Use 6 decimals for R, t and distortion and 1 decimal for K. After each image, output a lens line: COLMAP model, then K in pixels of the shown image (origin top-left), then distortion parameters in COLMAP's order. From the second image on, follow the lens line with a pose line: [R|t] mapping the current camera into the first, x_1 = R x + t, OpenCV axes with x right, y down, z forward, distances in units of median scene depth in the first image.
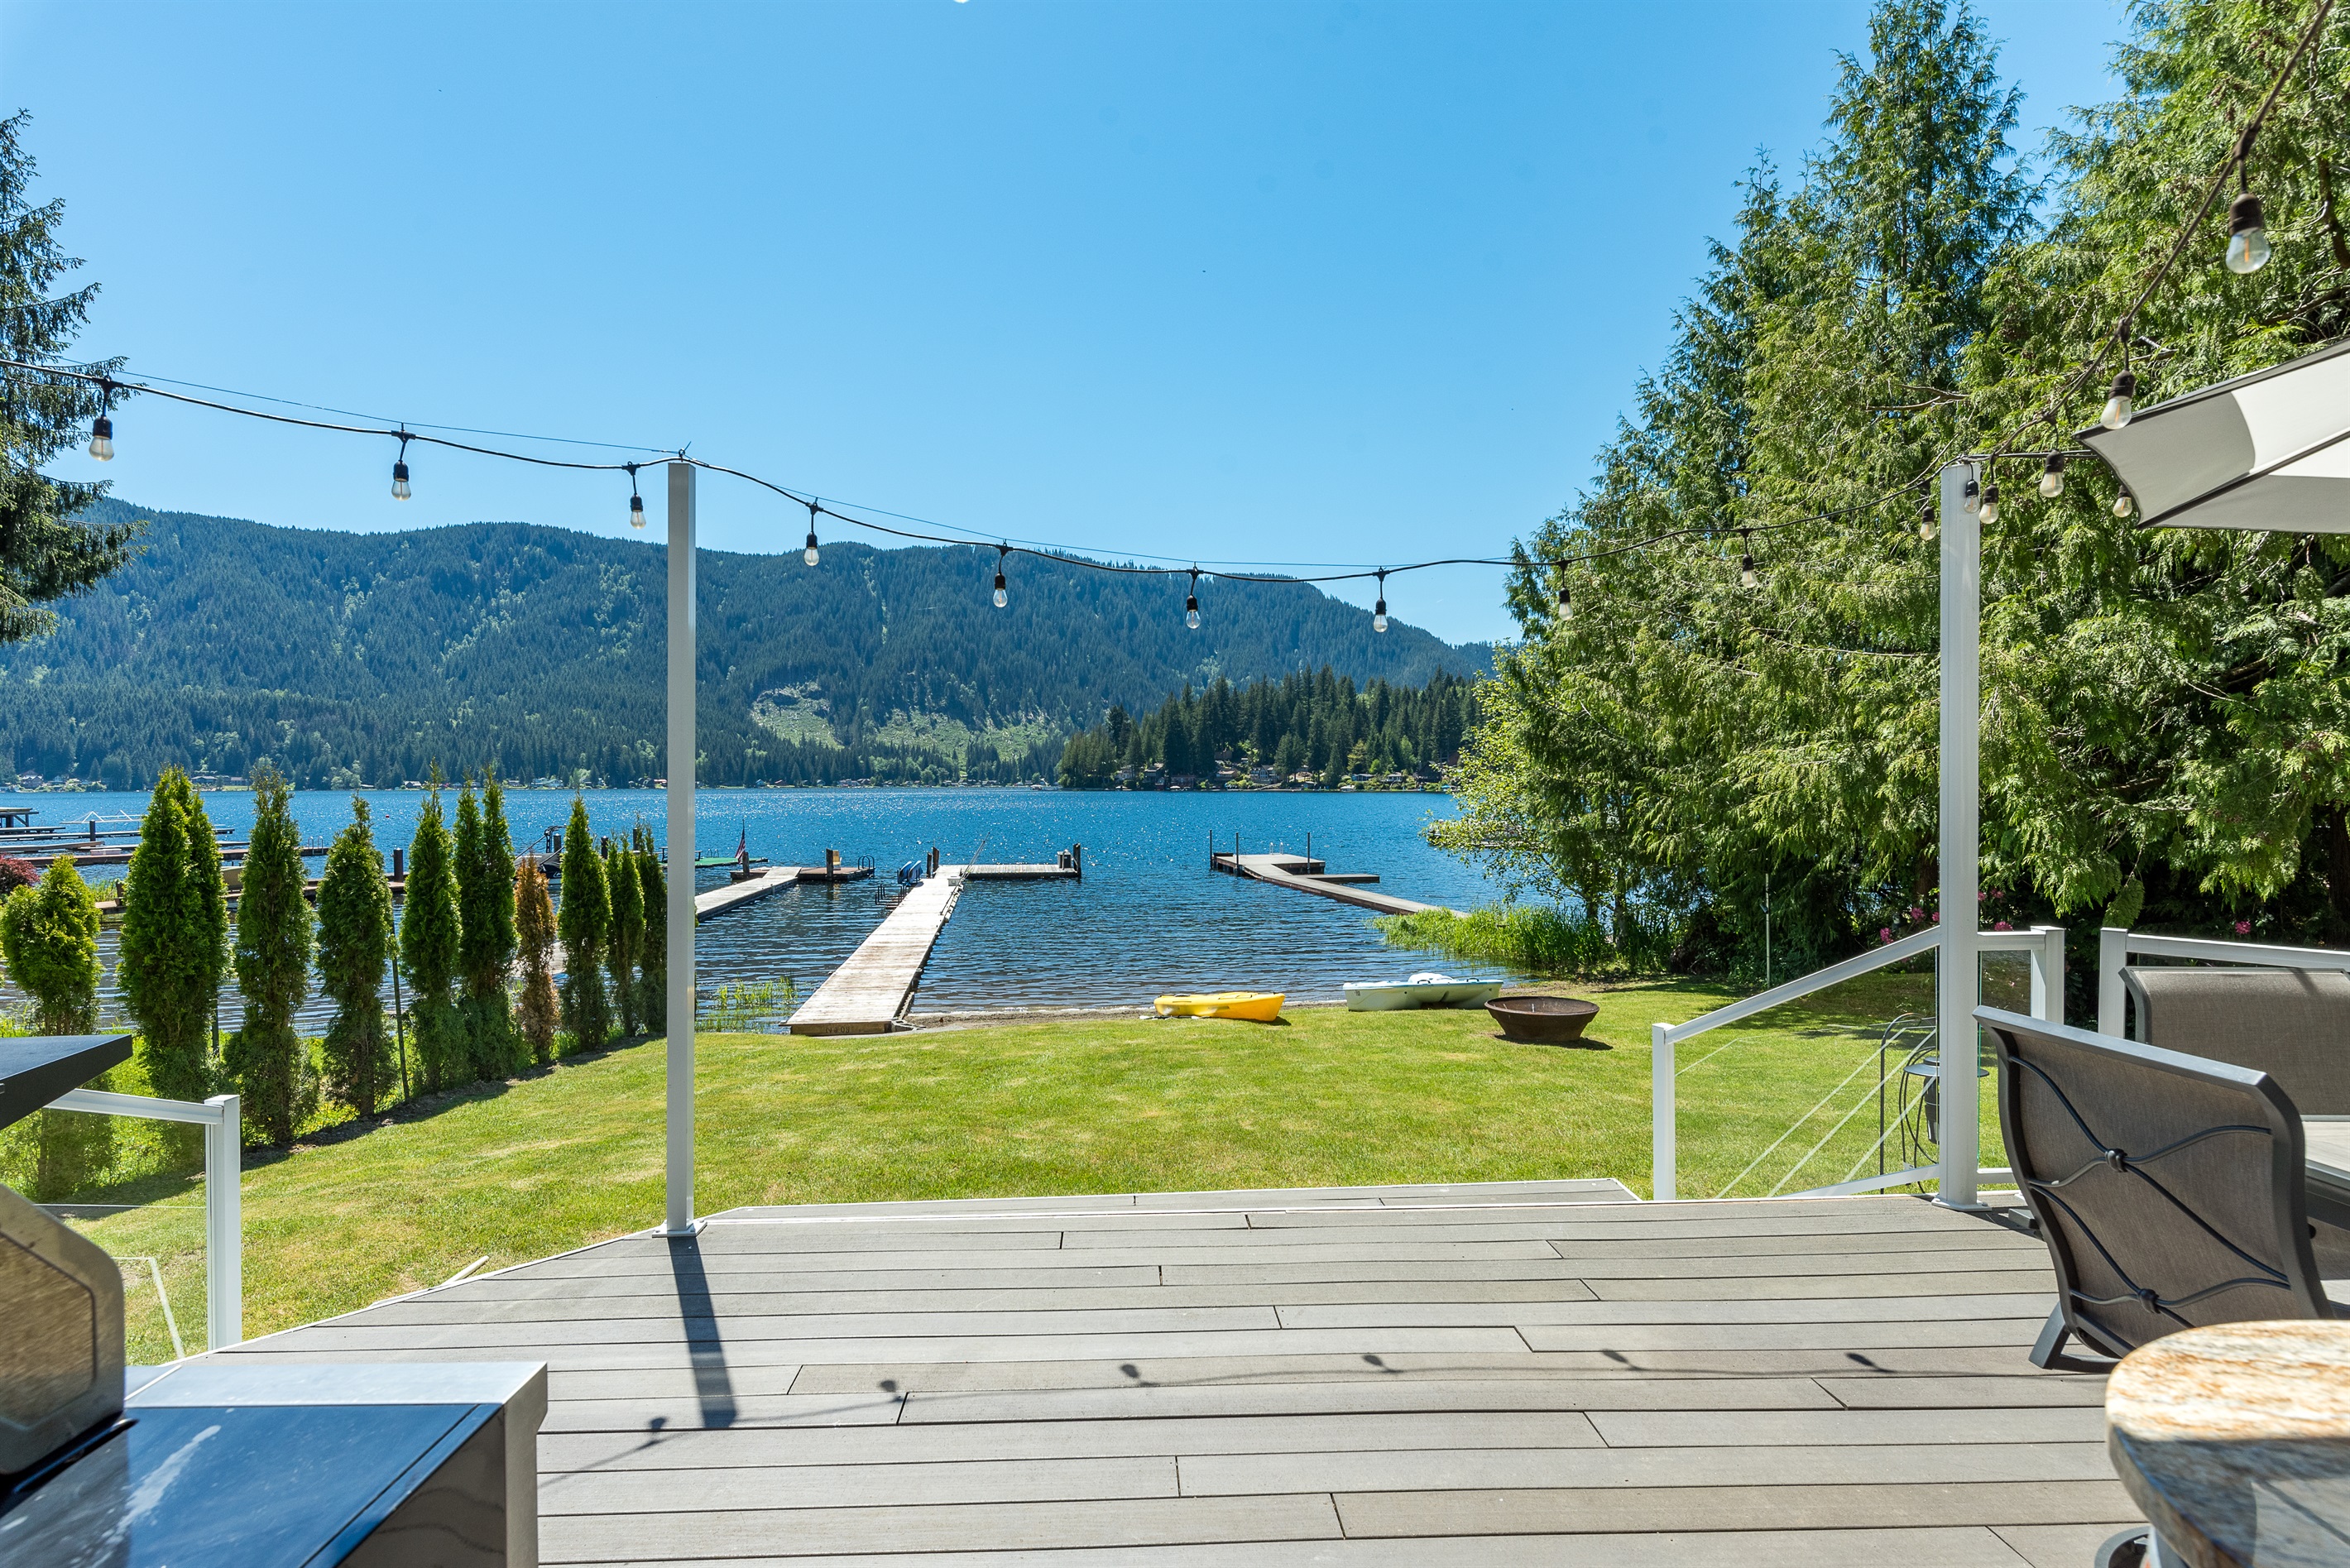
lens RADIAL K [[1219.8, 0, 1182.0], [0, 1219.8, 782.4], [0, 0, 1]] dist [-0.003004, -0.000173]
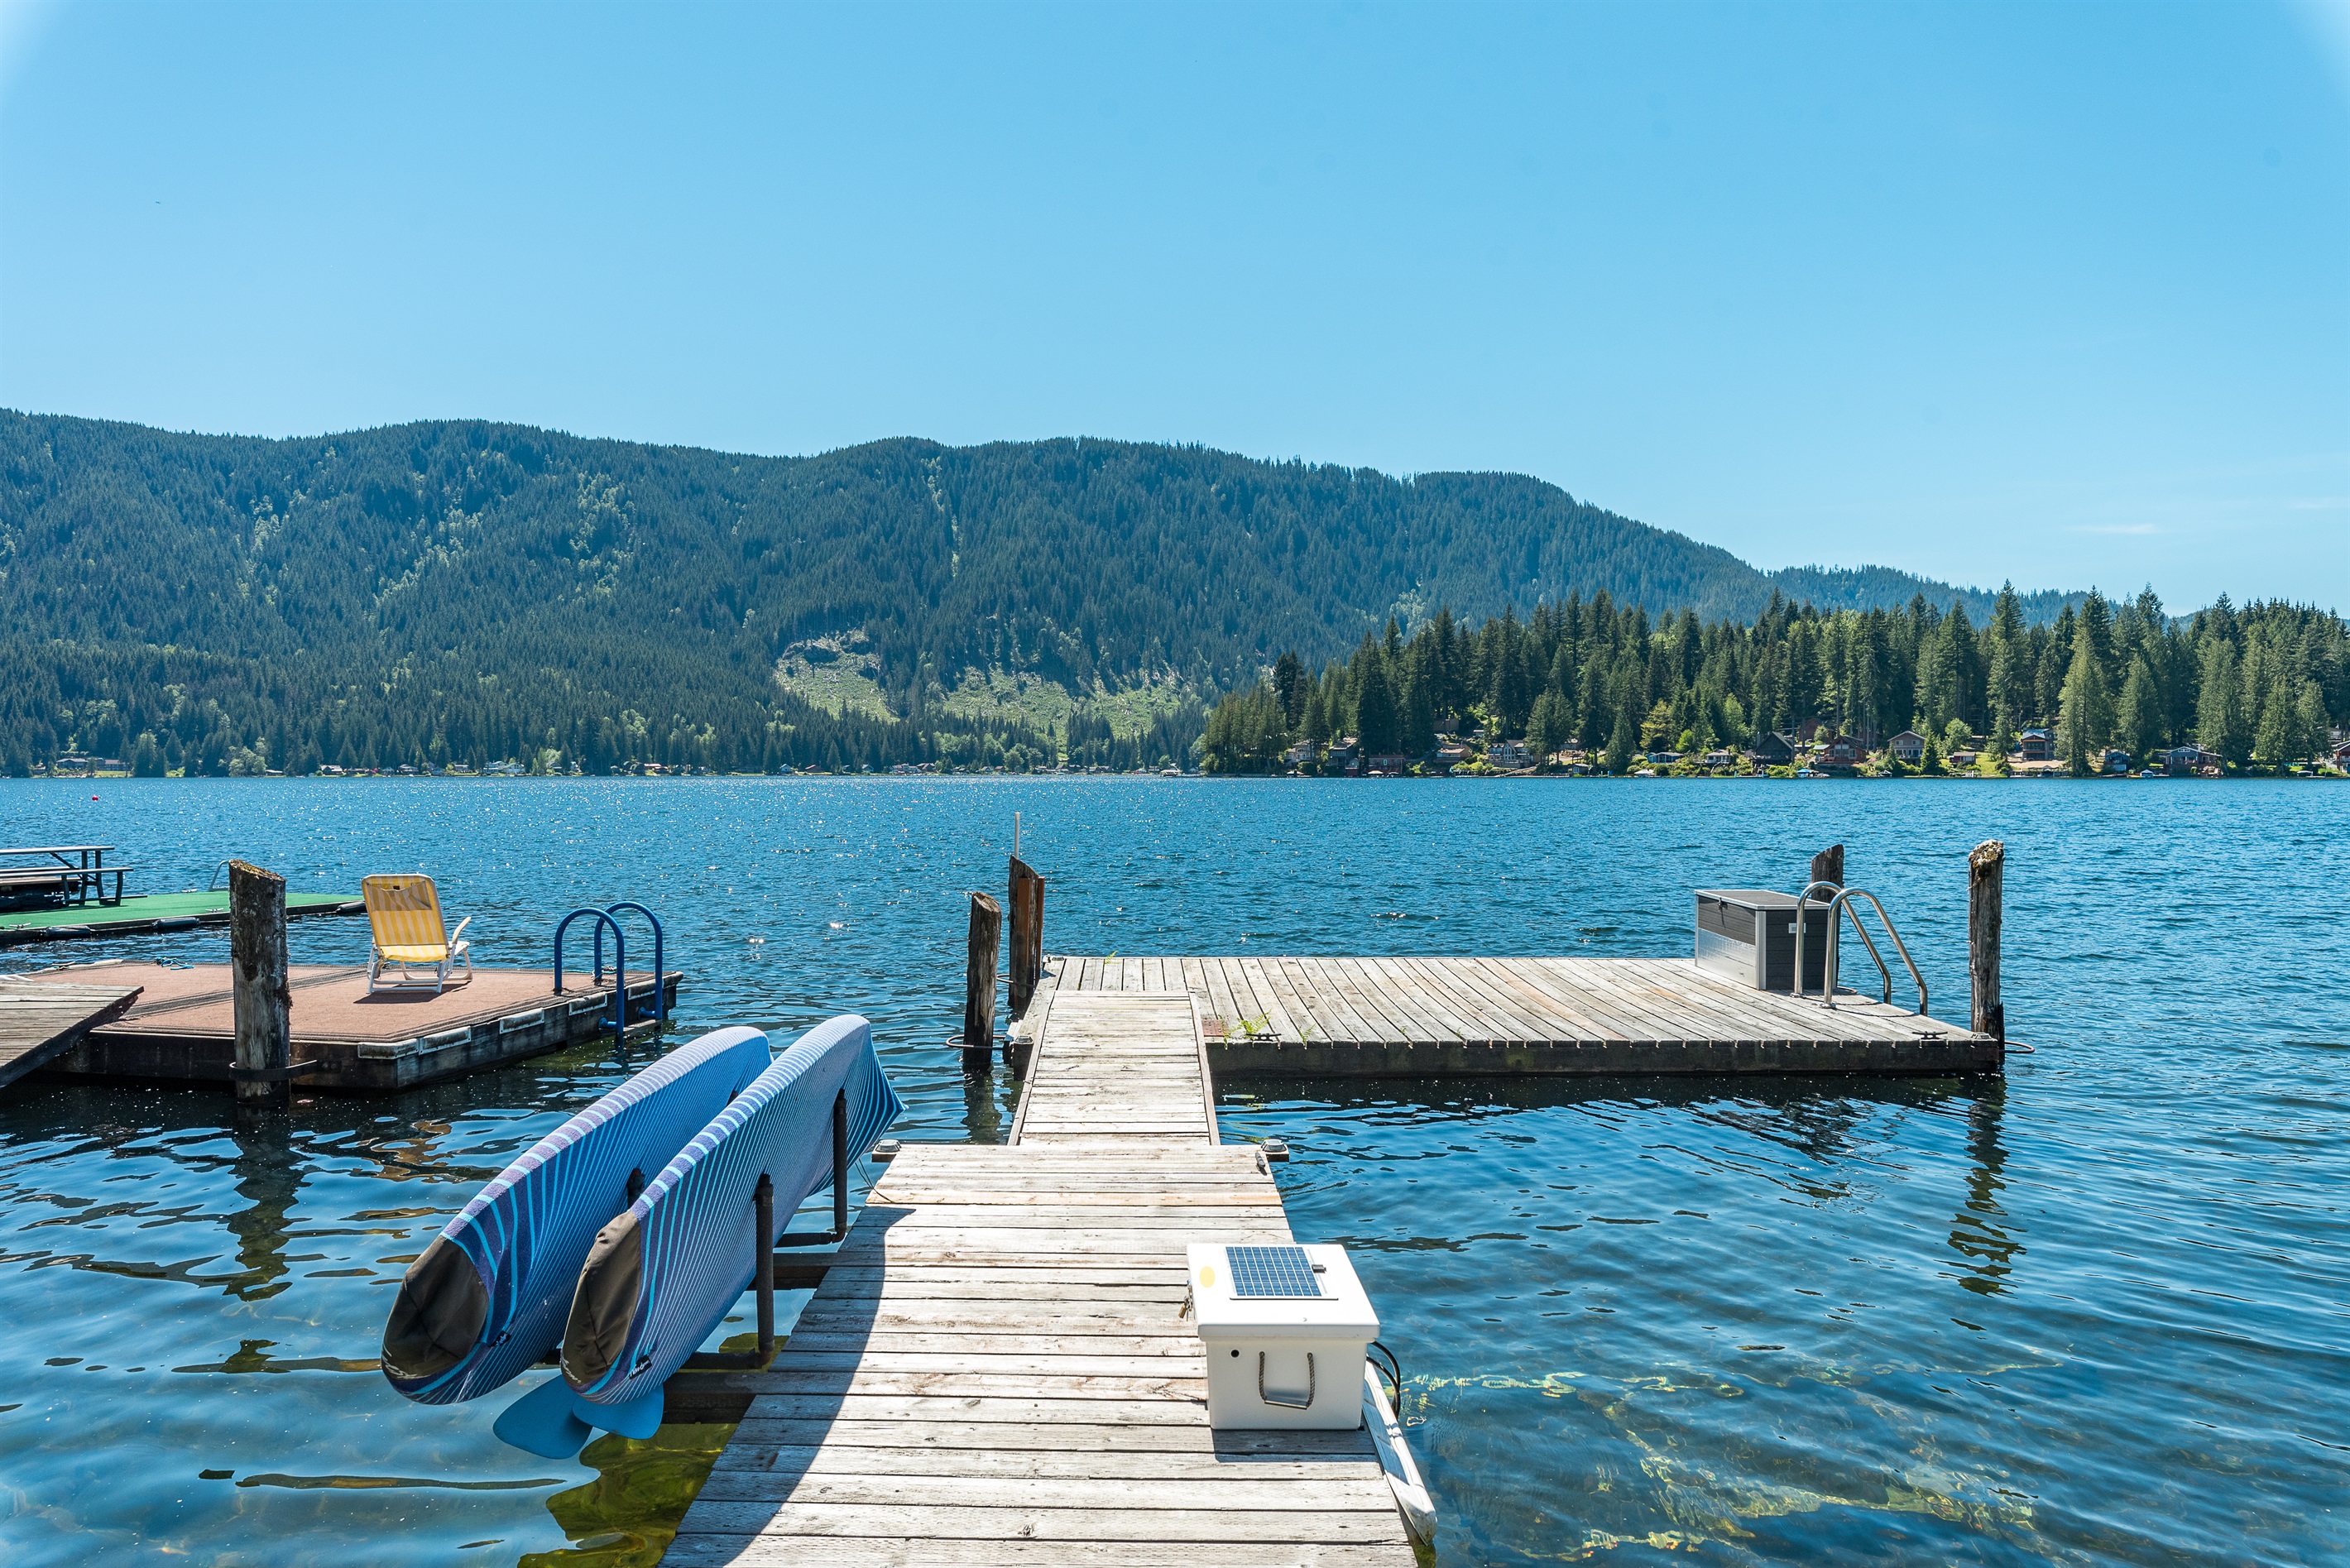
lens RADIAL K [[1219.8, 0, 1160.3], [0, 1219.8, 790.3], [0, 0, 1]] dist [-0.003004, -0.000173]
pose [[0.996106, 0.002315, -0.088134, -0.060092], [-0.002698, 0.999987, -0.004220, 0.015815], [0.088123, 0.004442, 0.996100, 0.297319]]
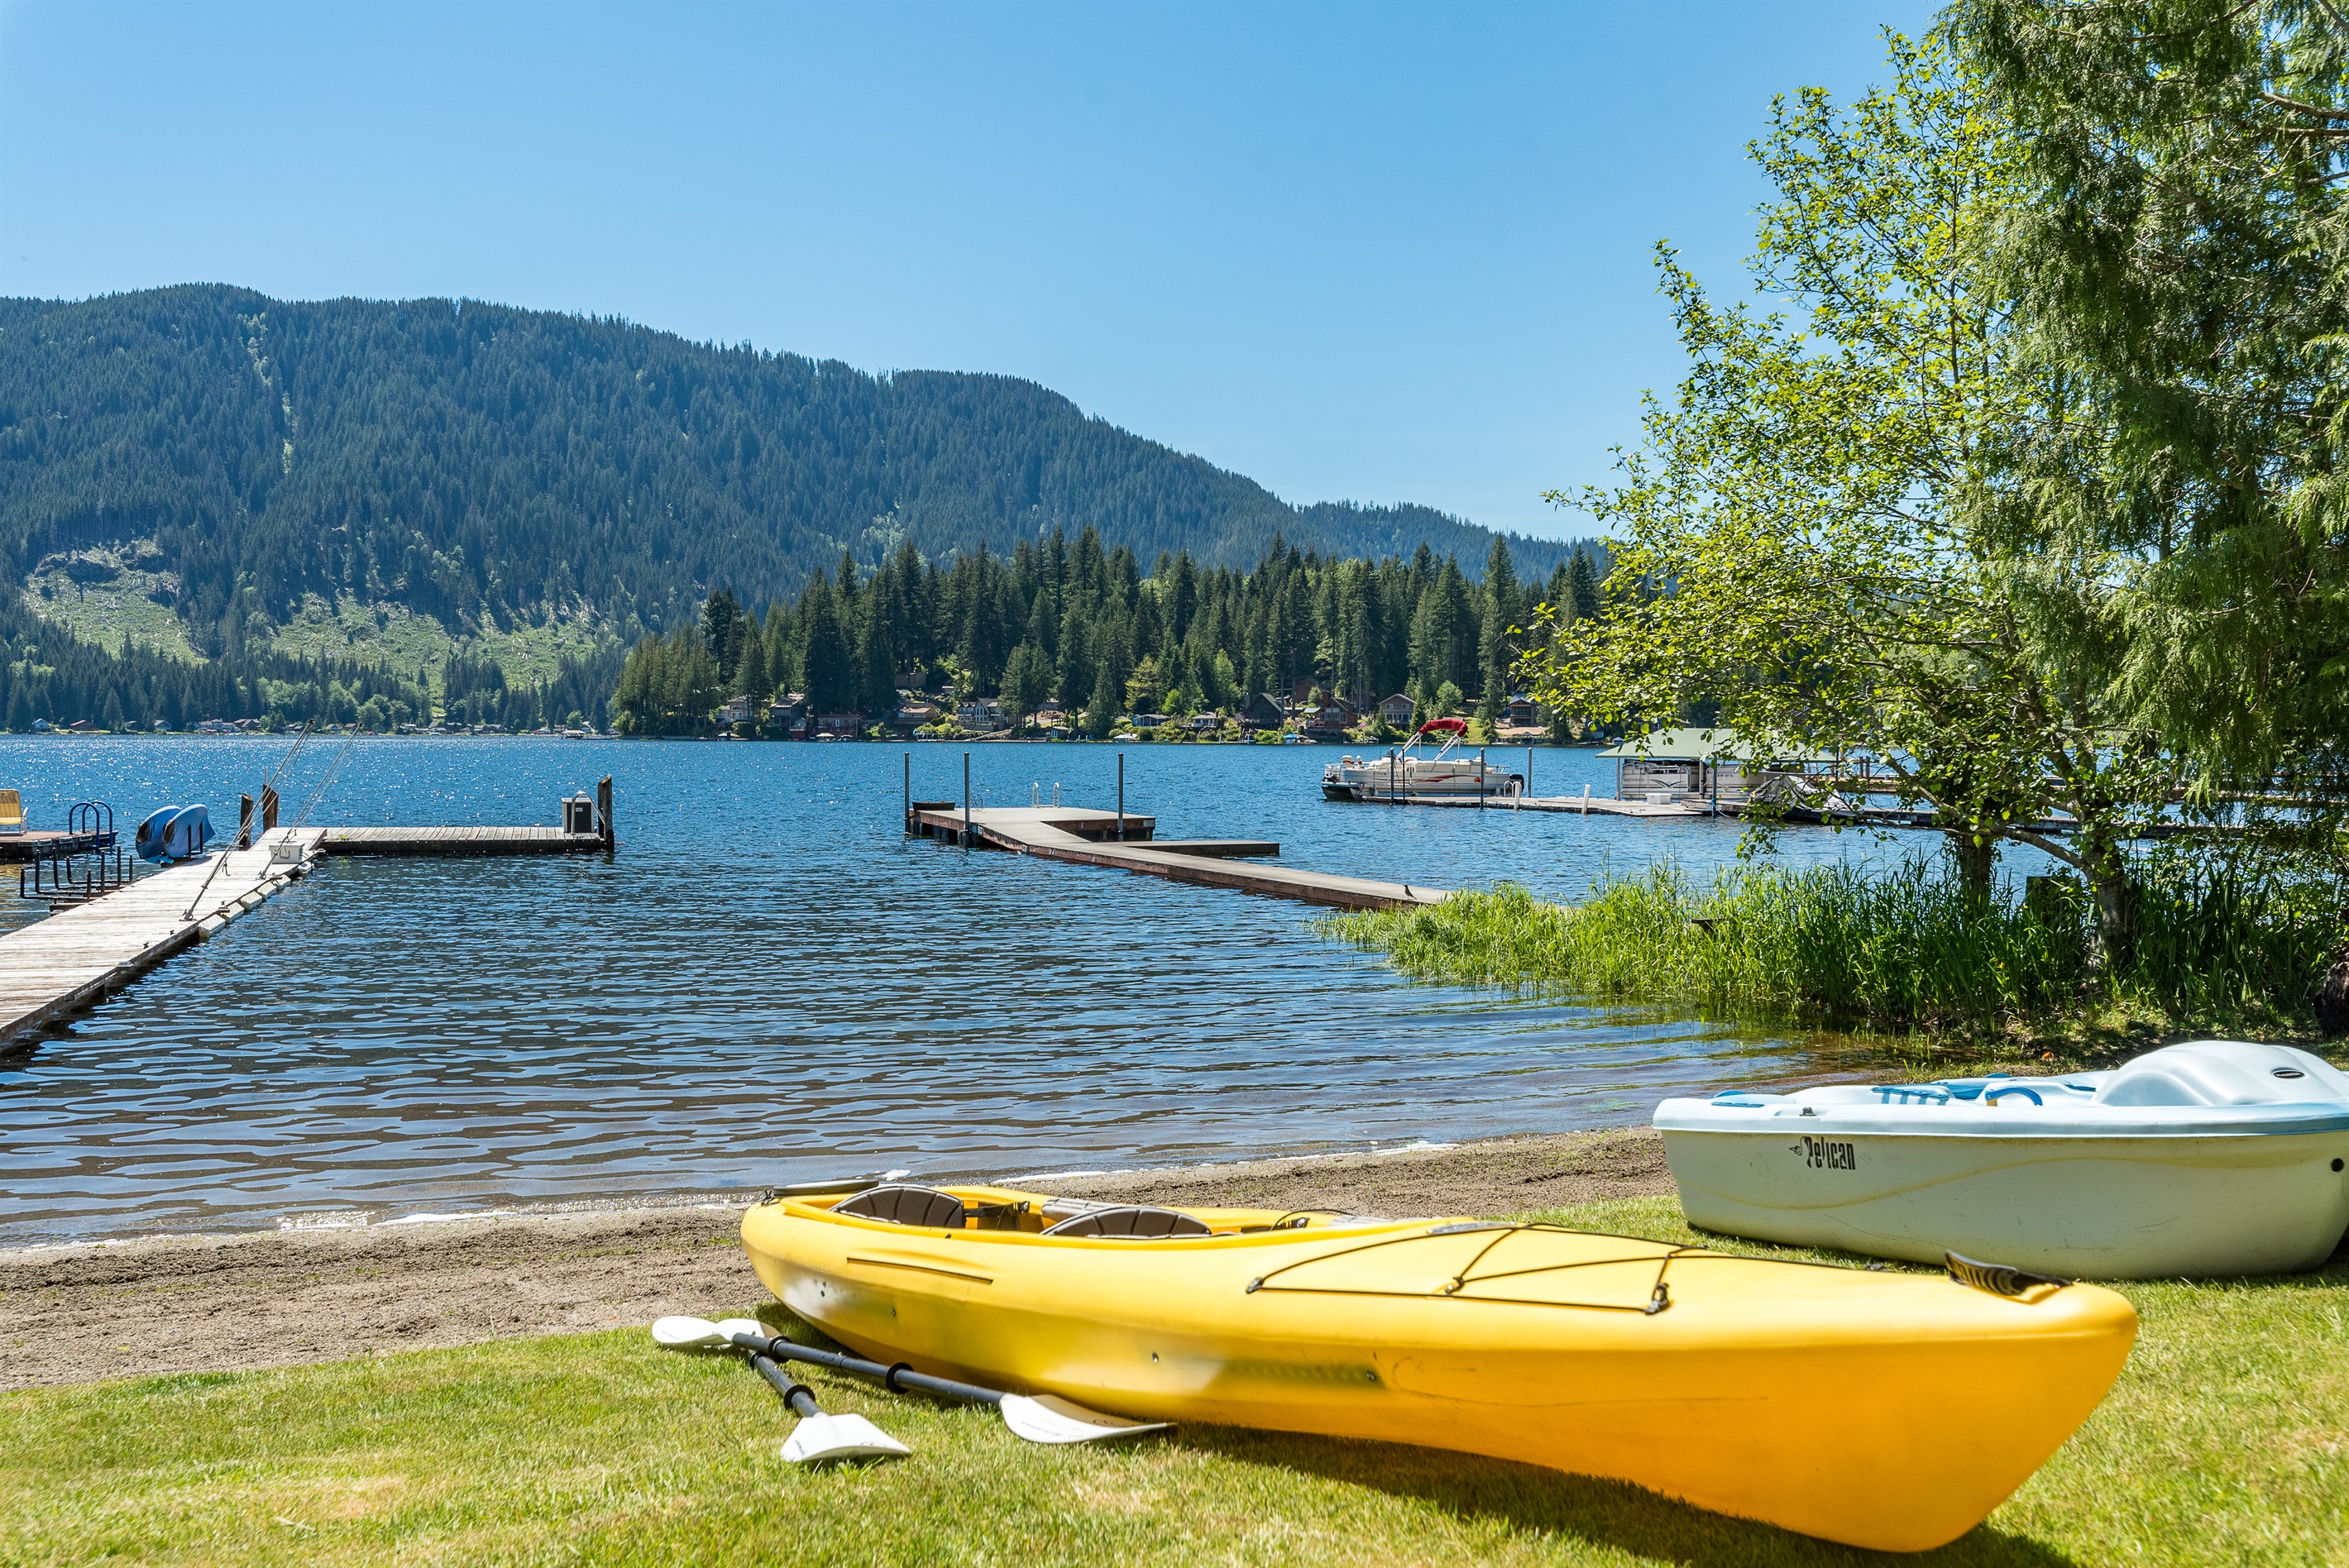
lens RADIAL K [[1877.2, 0, 1156.8], [0, 1877.2, 790.4], [0, 0, 1]] dist [-0.007385, 0.001952]
pose [[0.985547, 0.001746, 0.169395, -0.001371], [-0.004114, 0.999899, 0.013630, 0.015980], [-0.169354, -0.014130, 0.985454, 0.103697]]
